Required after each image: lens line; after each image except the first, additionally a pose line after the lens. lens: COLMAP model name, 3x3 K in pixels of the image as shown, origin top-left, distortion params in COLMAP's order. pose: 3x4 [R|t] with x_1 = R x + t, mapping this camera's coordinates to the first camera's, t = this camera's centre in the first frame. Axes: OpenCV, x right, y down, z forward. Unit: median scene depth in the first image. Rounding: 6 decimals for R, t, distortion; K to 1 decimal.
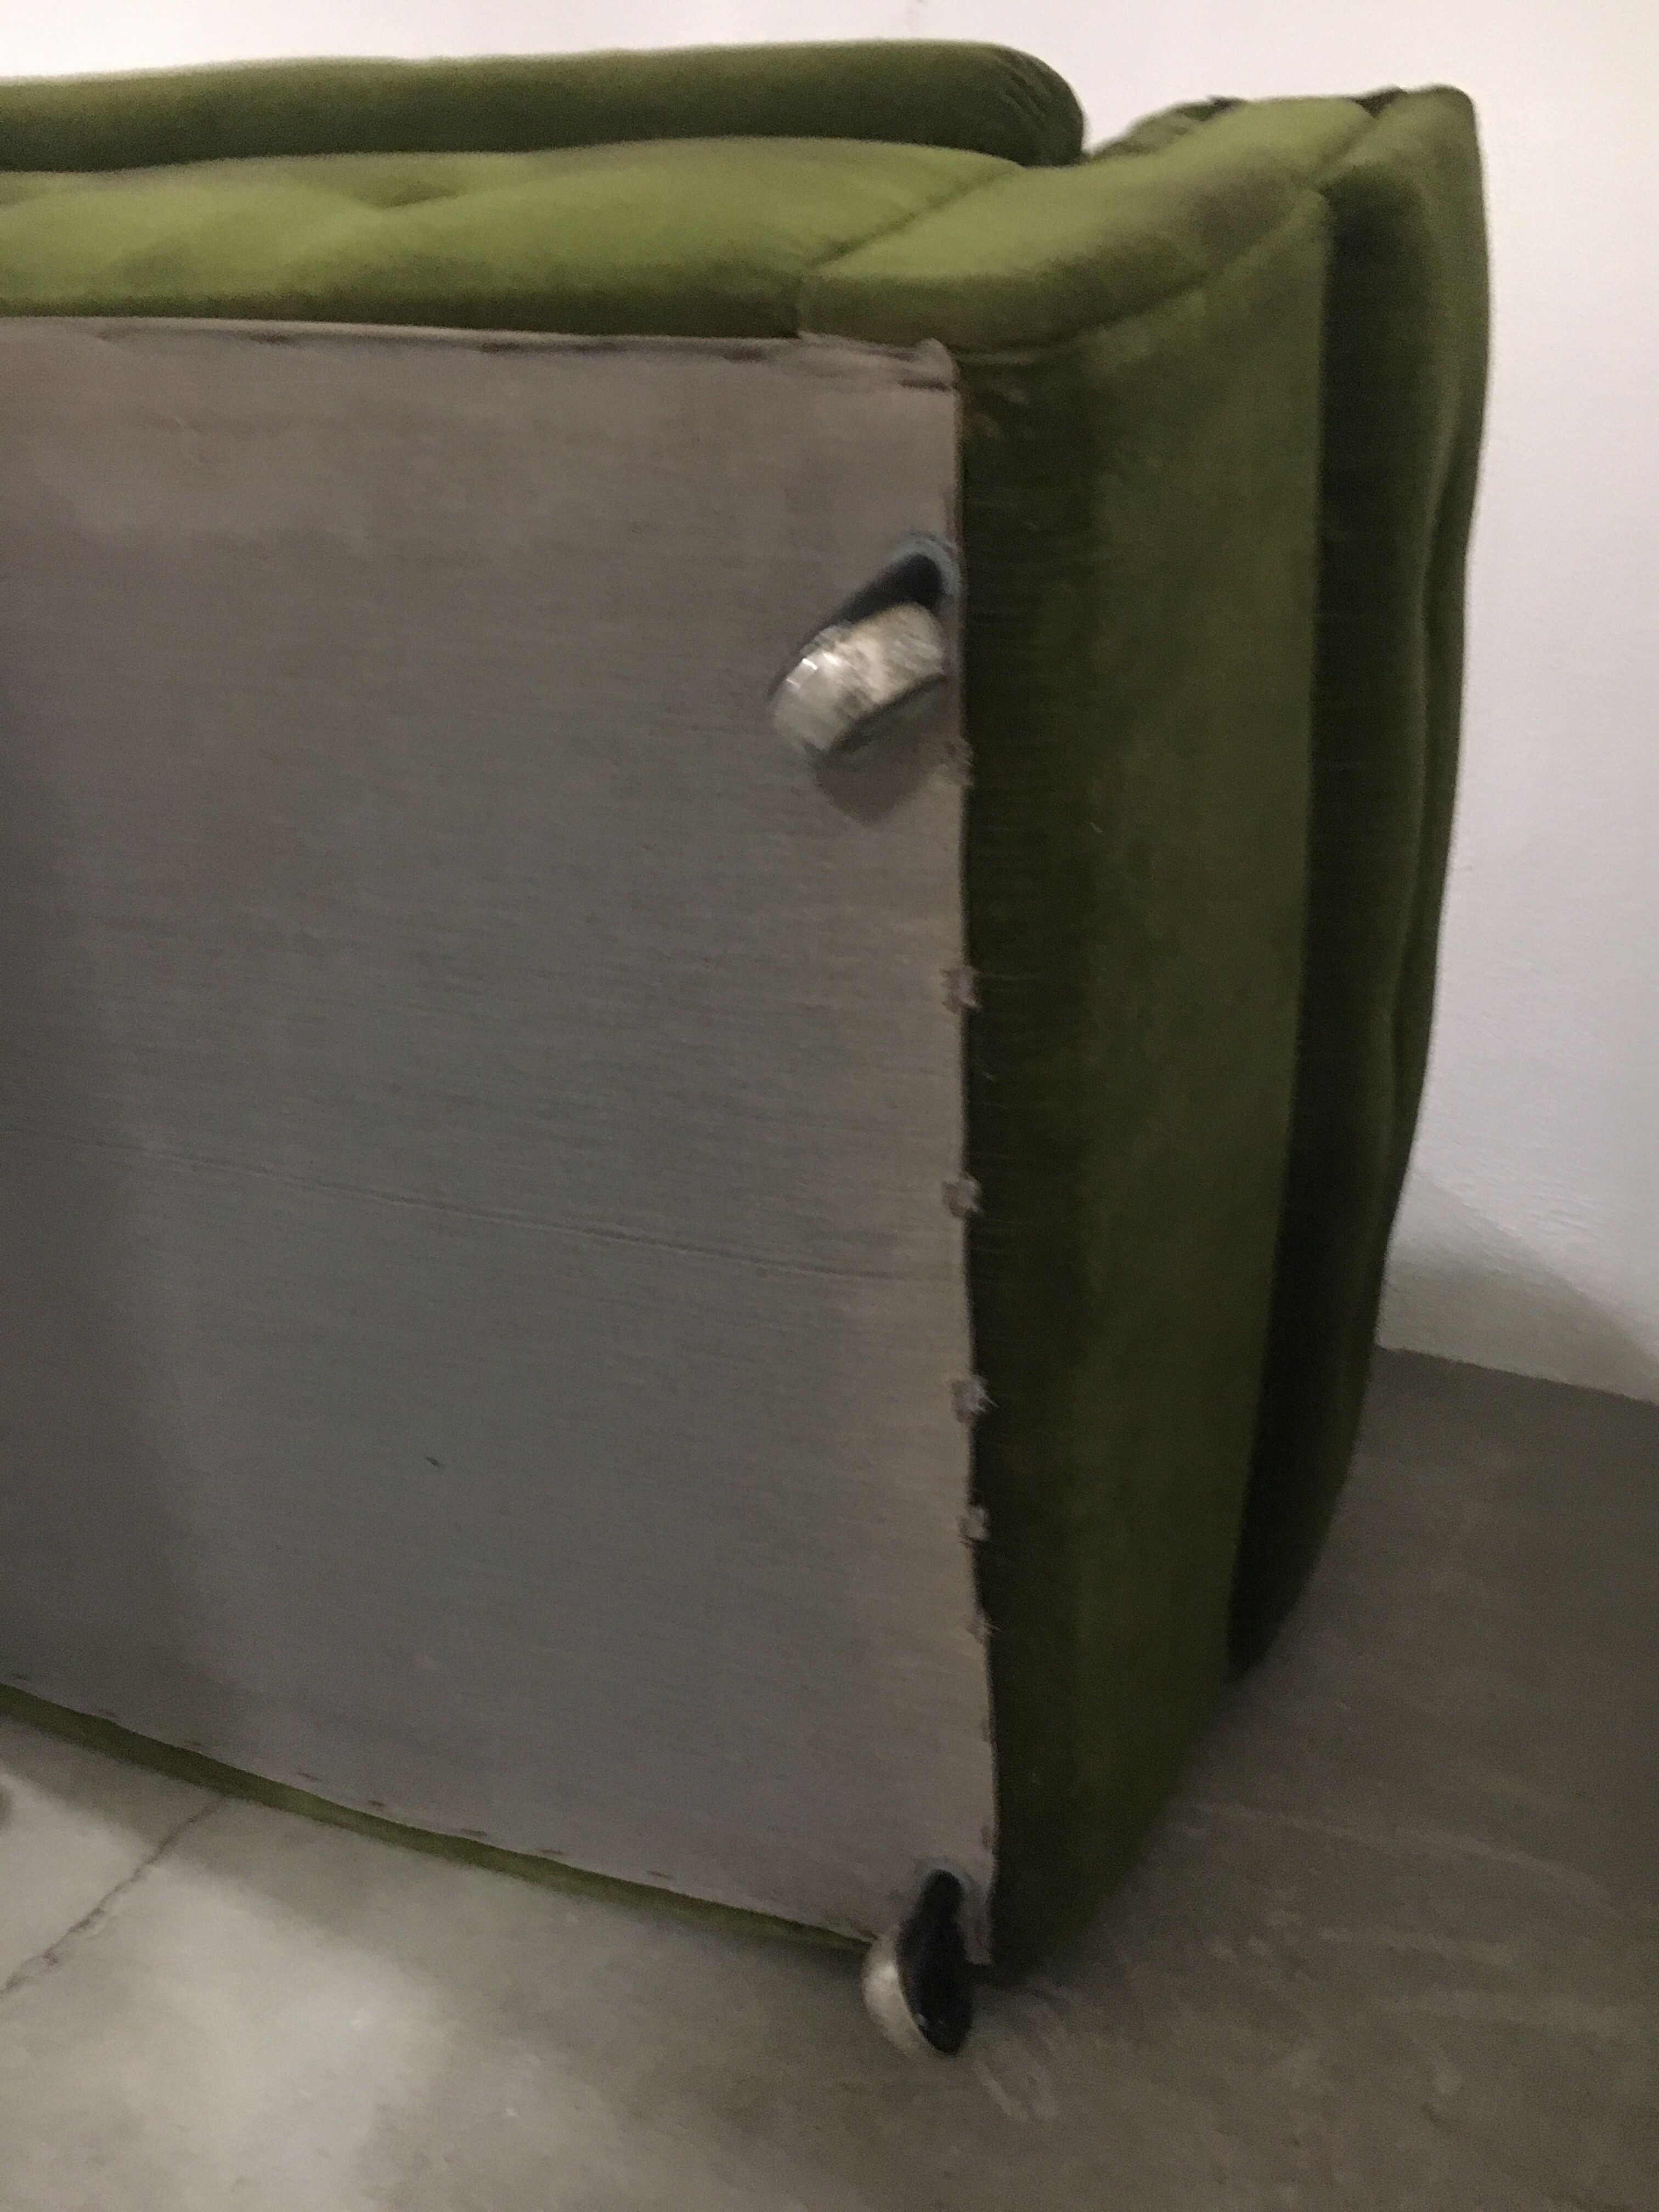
lens RADIAL K [[1871.6, 0, 822.7], [0, 1871.6, 1104.8], [0, 0, 1]] dist [0.087152, -0.115909]
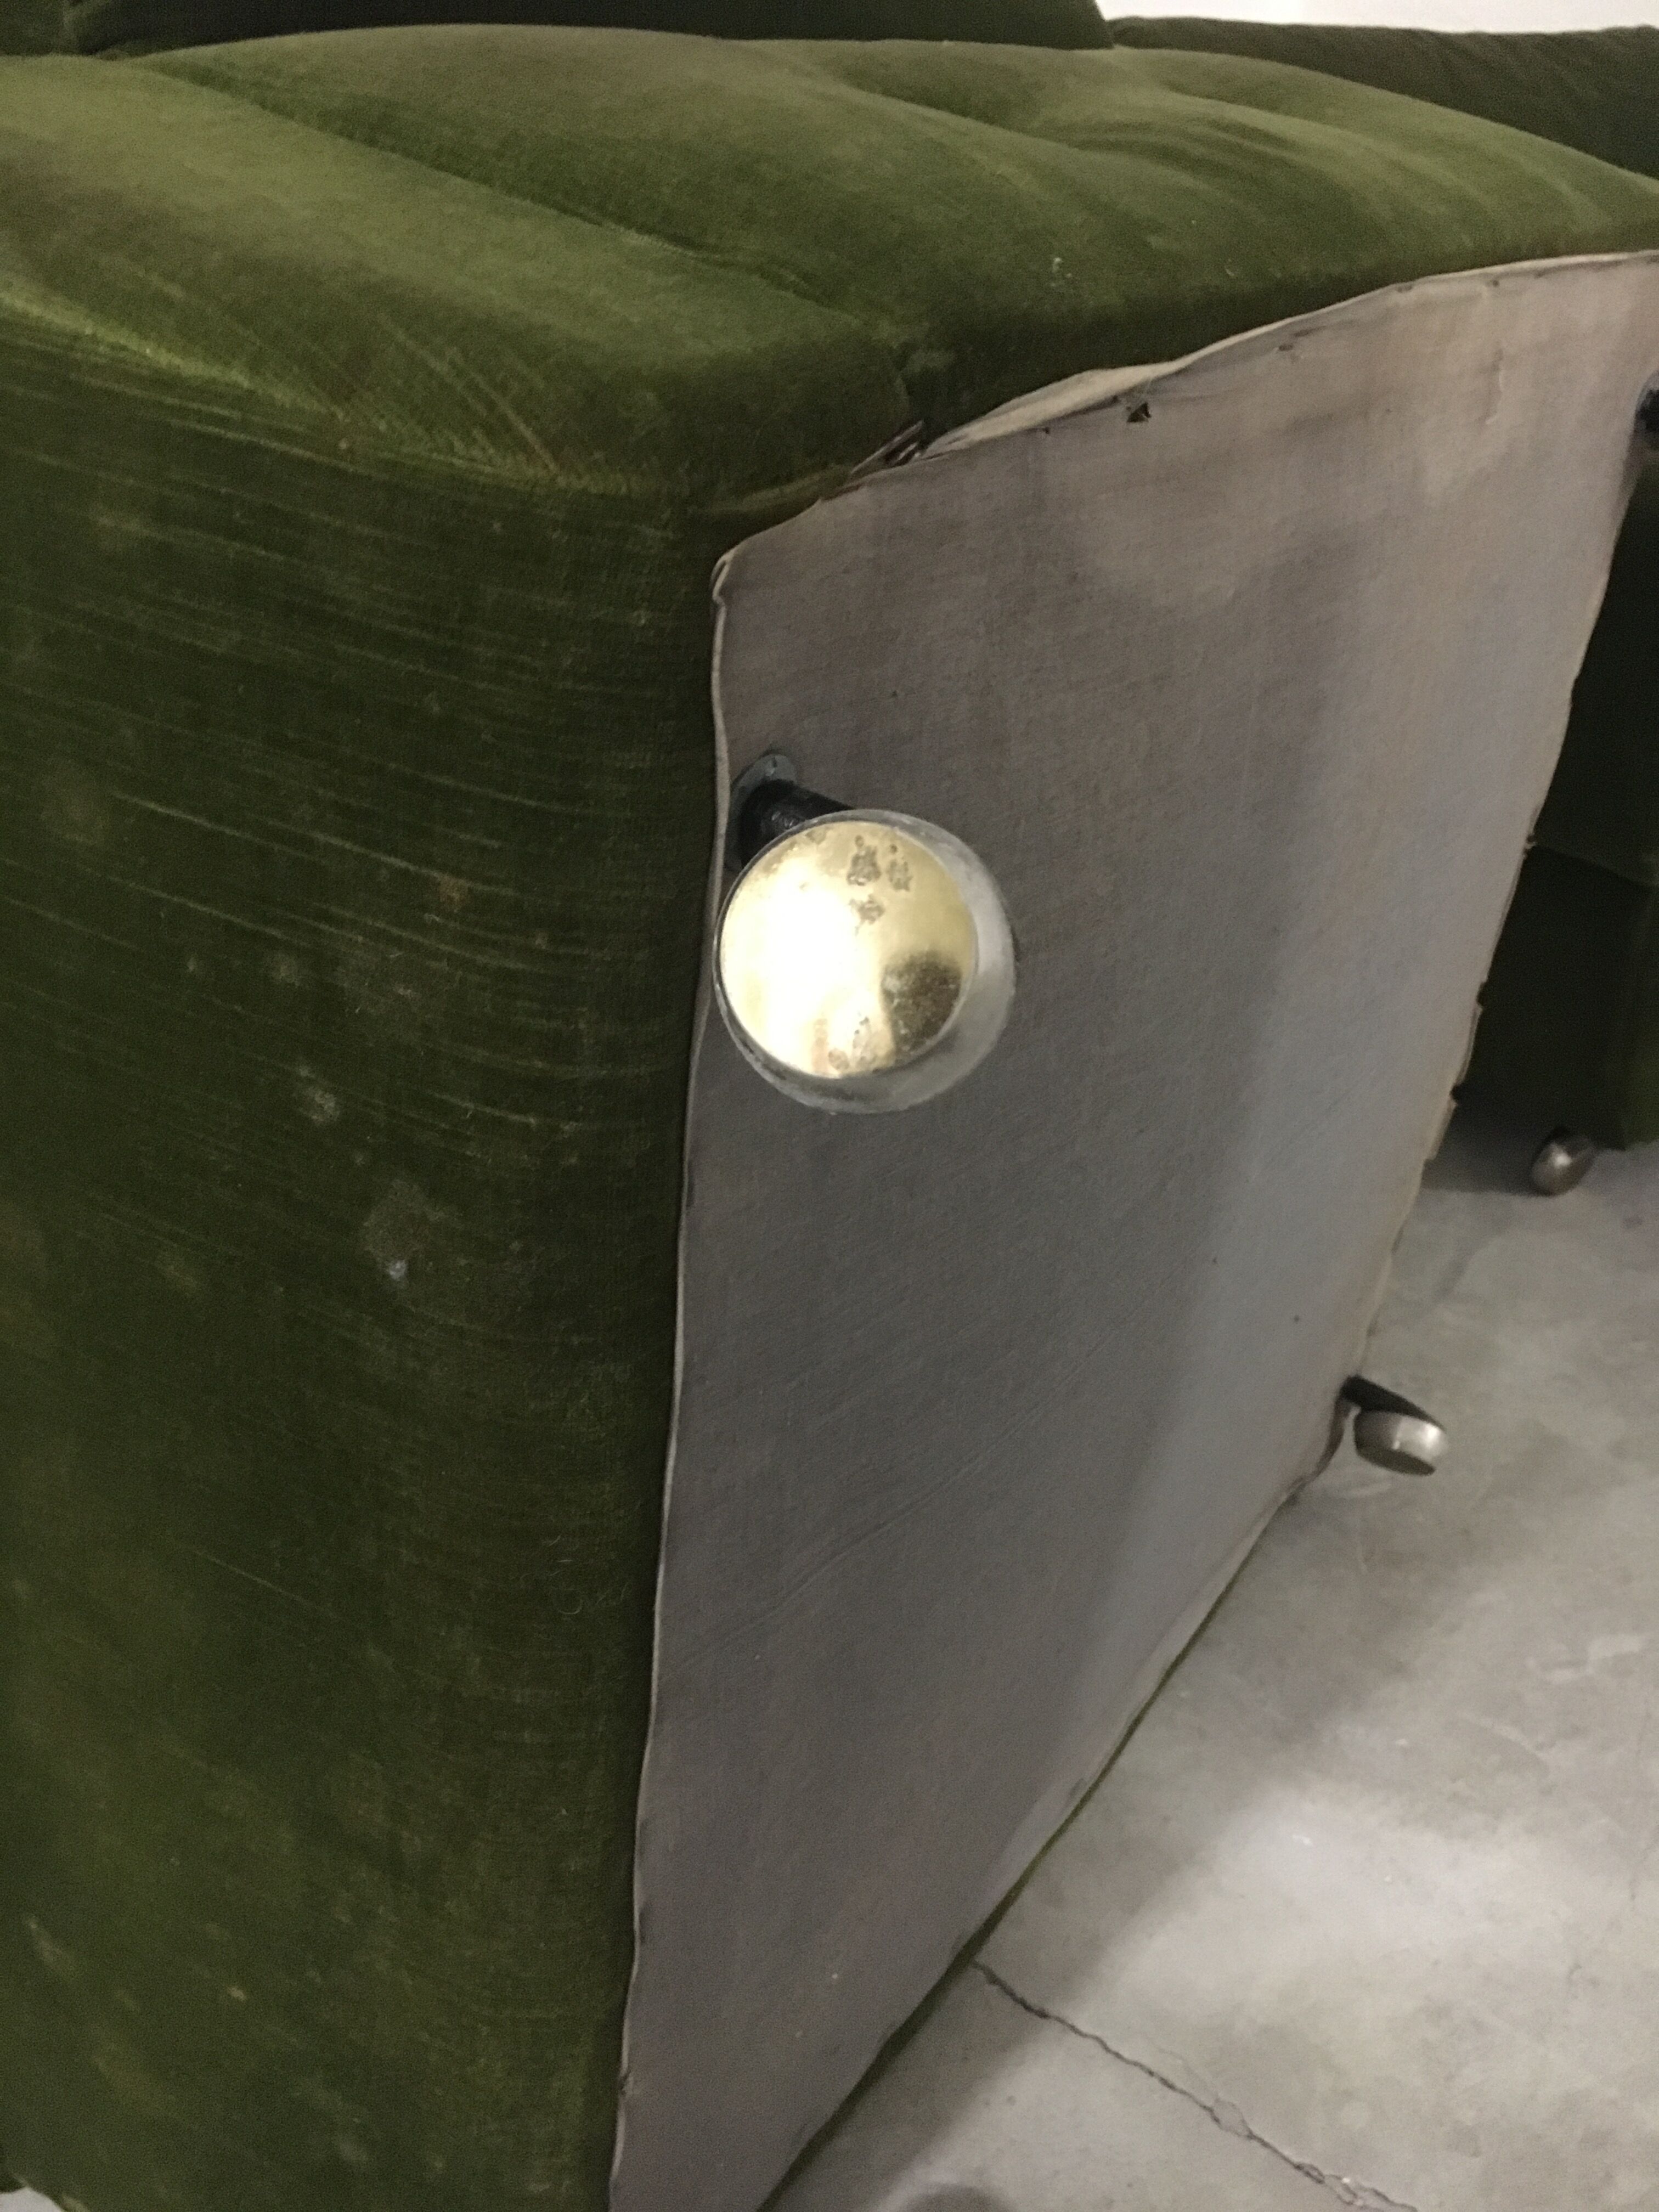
lens RADIAL K [[1879.6, 0, 819.4], [0, 1879.6, 1113.6], [0, 0, 1]] dist [0.084842, -0.122581]
pose [[0.221881, -0.454595, 0.862620, -1.280033], [0.325898, 0.868369, 0.373798, -0.466418], [-0.918999, 0.198187, 0.340826, 0.957214]]
